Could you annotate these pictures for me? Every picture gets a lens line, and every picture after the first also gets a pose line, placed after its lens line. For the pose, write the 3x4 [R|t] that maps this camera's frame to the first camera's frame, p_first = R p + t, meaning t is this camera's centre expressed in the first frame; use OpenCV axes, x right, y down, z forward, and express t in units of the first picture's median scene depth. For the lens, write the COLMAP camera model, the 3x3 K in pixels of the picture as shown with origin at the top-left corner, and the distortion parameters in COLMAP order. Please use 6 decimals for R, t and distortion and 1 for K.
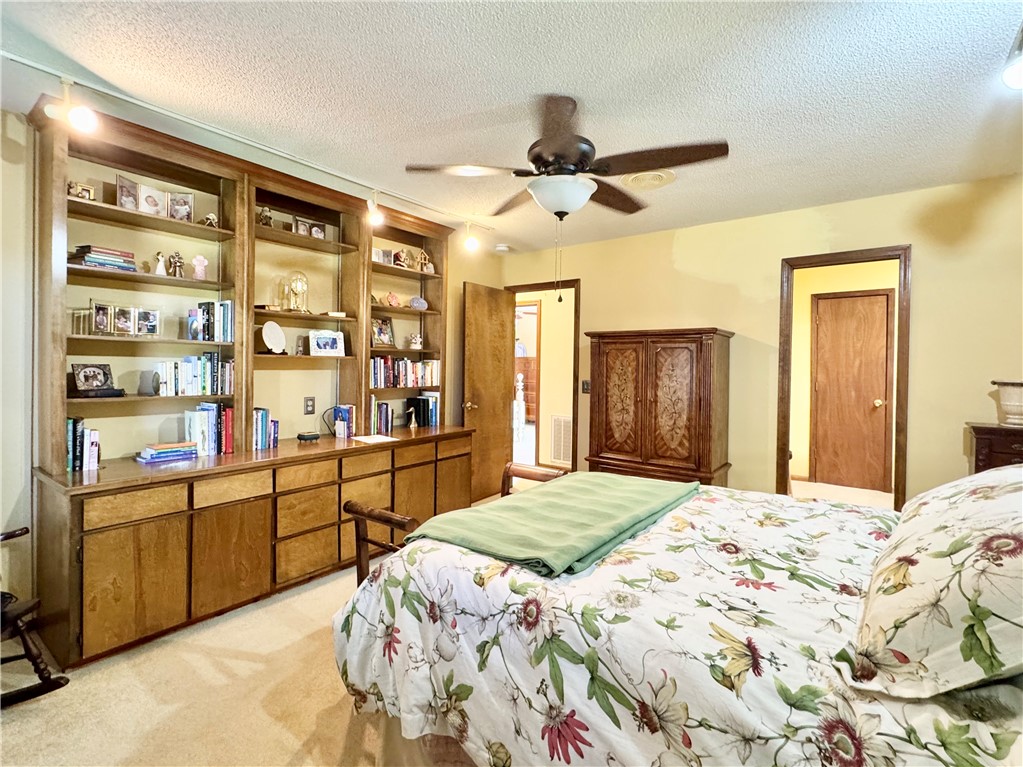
lens RADIAL K [[489.9, 0, 507.6], [0, 489.9, 369.1], [0, 0, 1]] dist [-0.000855, 0.000191]
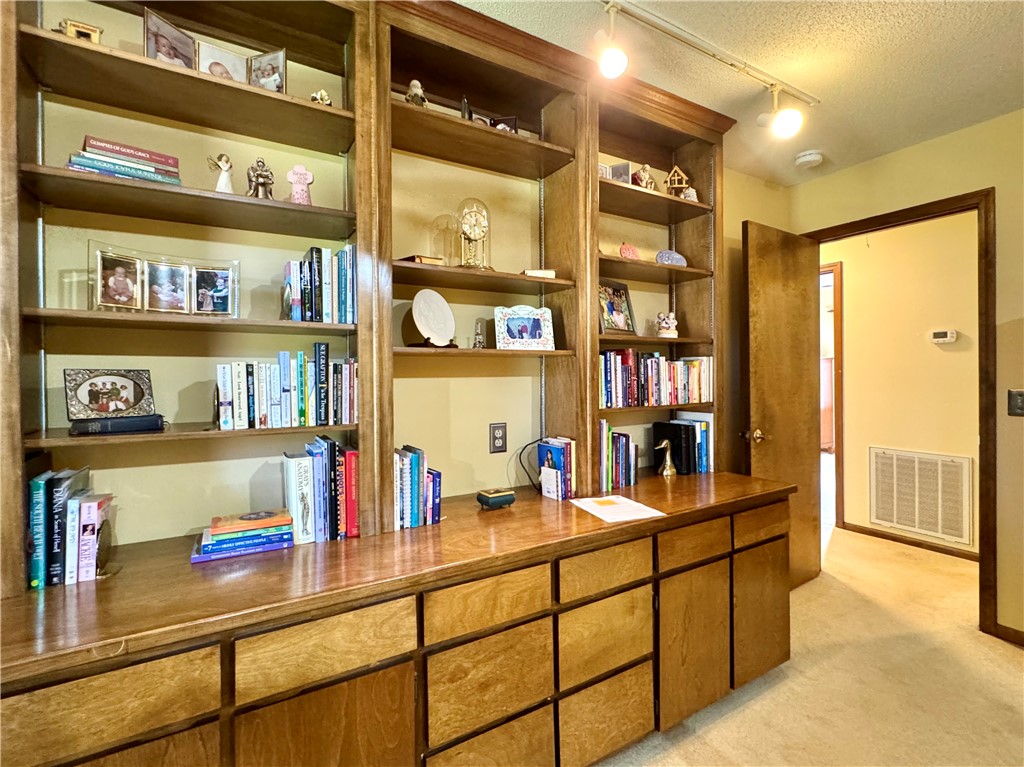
lens RADIAL K [[490.3, 0, 508.1], [0, 490.3, 369.1], [0, 0, 1]] dist [-0.000855, 0.000191]
pose [[0.926641, -0.025189, -0.375103, -0.178062], [0.017419, 0.999558, -0.024093, 0.007107], [0.375544, 0.015791, 0.926670, 0.477910]]
